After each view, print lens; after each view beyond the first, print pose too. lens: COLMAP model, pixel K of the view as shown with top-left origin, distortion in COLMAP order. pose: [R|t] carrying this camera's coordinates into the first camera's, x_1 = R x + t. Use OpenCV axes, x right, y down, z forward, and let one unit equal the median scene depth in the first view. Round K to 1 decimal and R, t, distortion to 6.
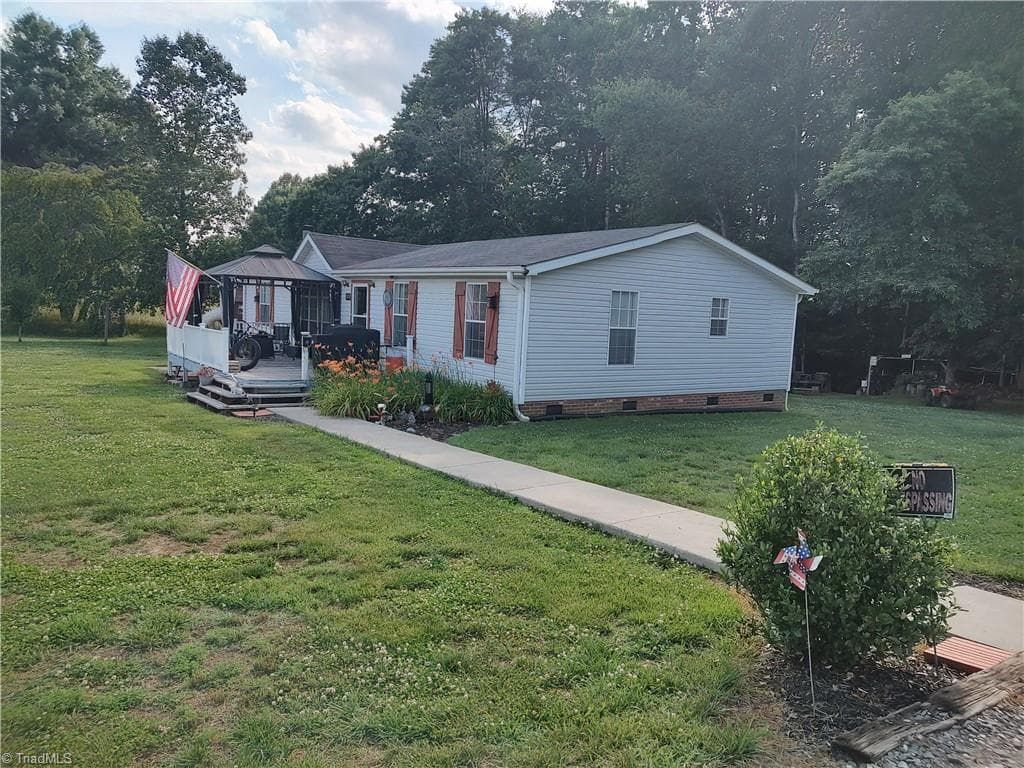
lens RADIAL K [[762.9, 0, 512.0], [0, 762.9, 384.0], [0, 0, 1]] dist [0.041486, -0.037250]
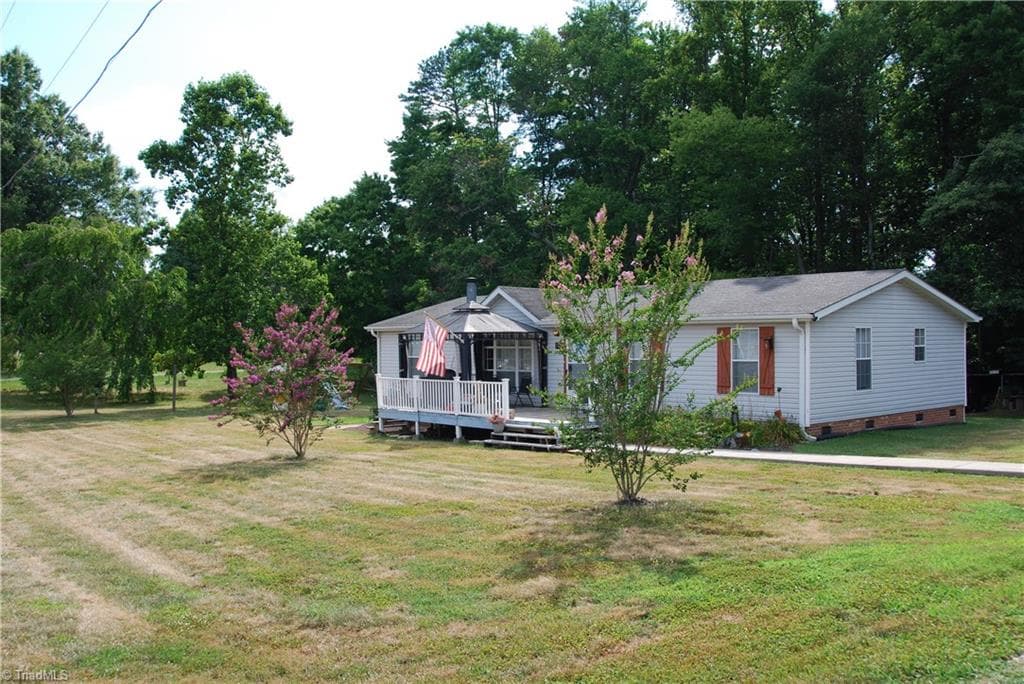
lens RADIAL K [[992.7, 0, 512.0], [0, 992.7, 342.0], [0, 0, 1]] dist [-0.046962, 0.003493]
pose [[0.992616, -0.056565, 0.107303, -0.424780], [0.066784, 0.993314, -0.094168, 0.006549], [-0.101259, 0.100639, 0.989757, -0.355439]]
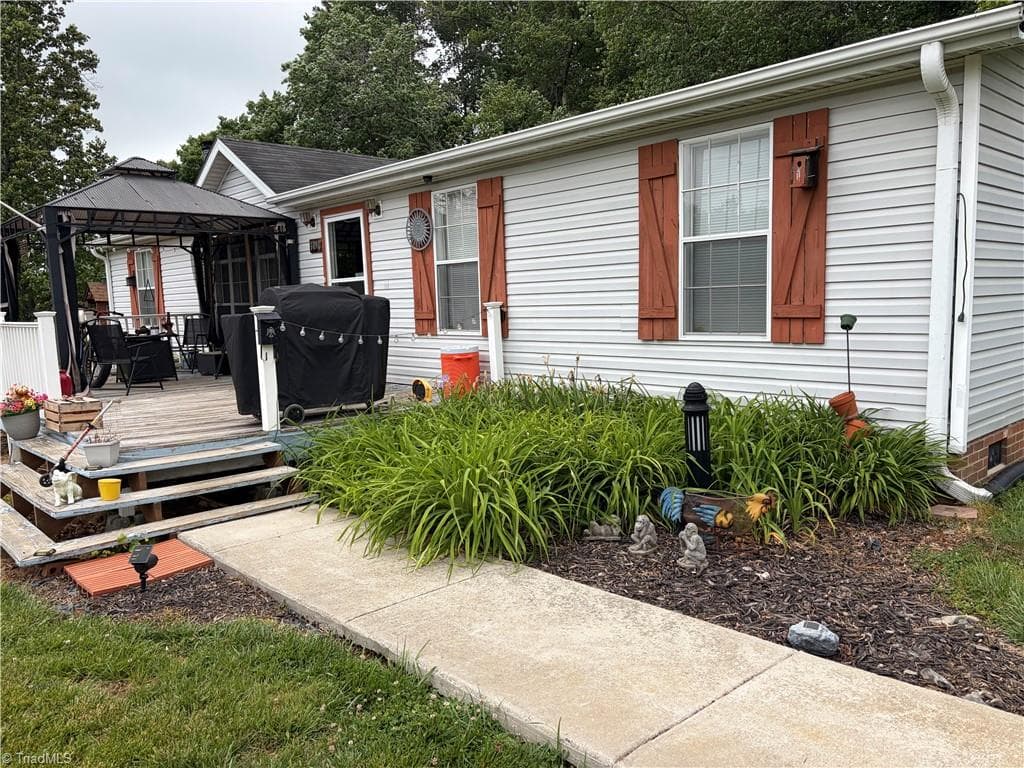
lens RADIAL K [[780.5, 0, 504.0], [0, 780.5, 393.3], [0, 0, 1]] dist [0.043134, -0.035767]
pose [[0.990386, -0.091641, 0.103618, -0.152861], [0.089682, 0.995695, 0.023420, -0.017825], [-0.105318, -0.013902, 0.994341, 0.468642]]
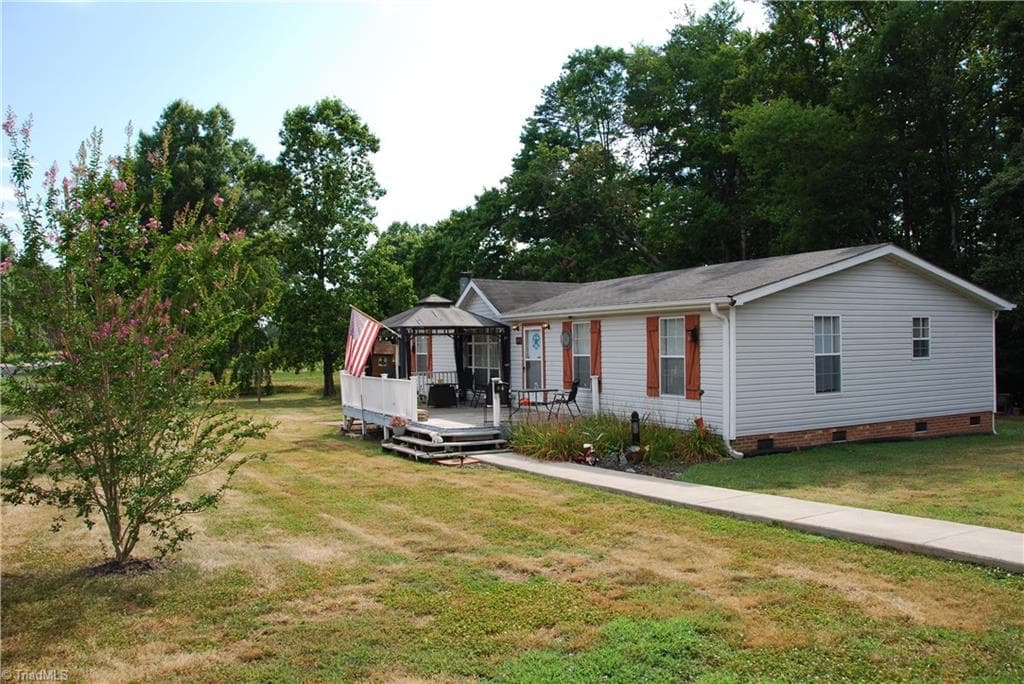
lens RADIAL K [[831.1, 0, 512.0], [0, 831.1, 342.0], [0, 0, 1]] dist [-0.103623, 0.003037]
pose [[0.989358, -0.060234, -0.132448, -0.081836], [0.045802, 0.992939, -0.109431, 0.003662], [0.138104, 0.102200, 0.985131, -0.047995]]
